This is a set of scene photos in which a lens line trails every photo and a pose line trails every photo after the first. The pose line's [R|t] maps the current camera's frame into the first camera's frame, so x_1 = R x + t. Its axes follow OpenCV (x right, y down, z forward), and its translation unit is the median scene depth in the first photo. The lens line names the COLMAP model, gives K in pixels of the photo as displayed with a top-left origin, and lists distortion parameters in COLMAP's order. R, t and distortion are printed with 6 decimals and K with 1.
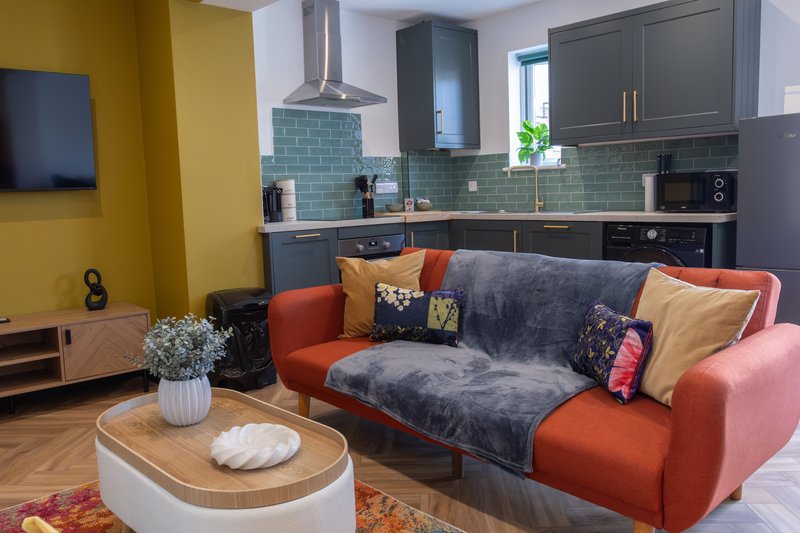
lens RADIAL K [[723.7, 0, 400.0], [0, 723.7, 266.5], [0, 0, 1]] dist [-0.035479, 0.021851]
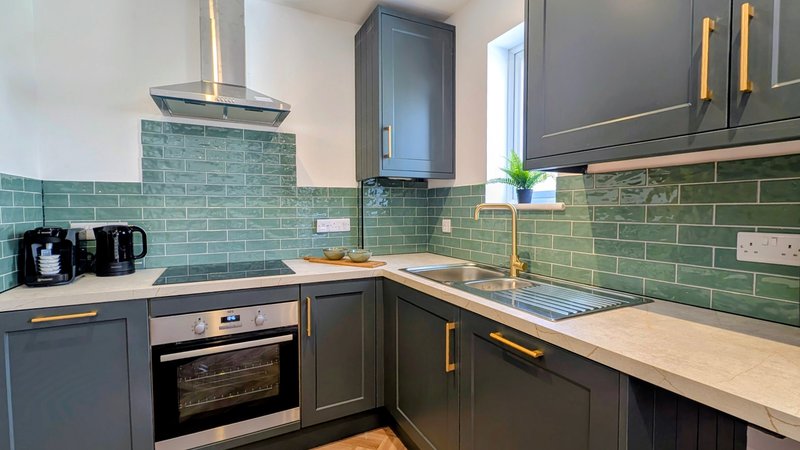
lens RADIAL K [[359.6, 0, 412.7], [0, 359.6, 220.2], [0, 0, 1]] dist [0.002734, -0.000219]
pose [[0.961037, 0.038170, -0.273773, 0.191696], [-0.055361, 0.996931, -0.055345, -0.104123], [0.270821, 0.068345, 0.960201, 0.683913]]
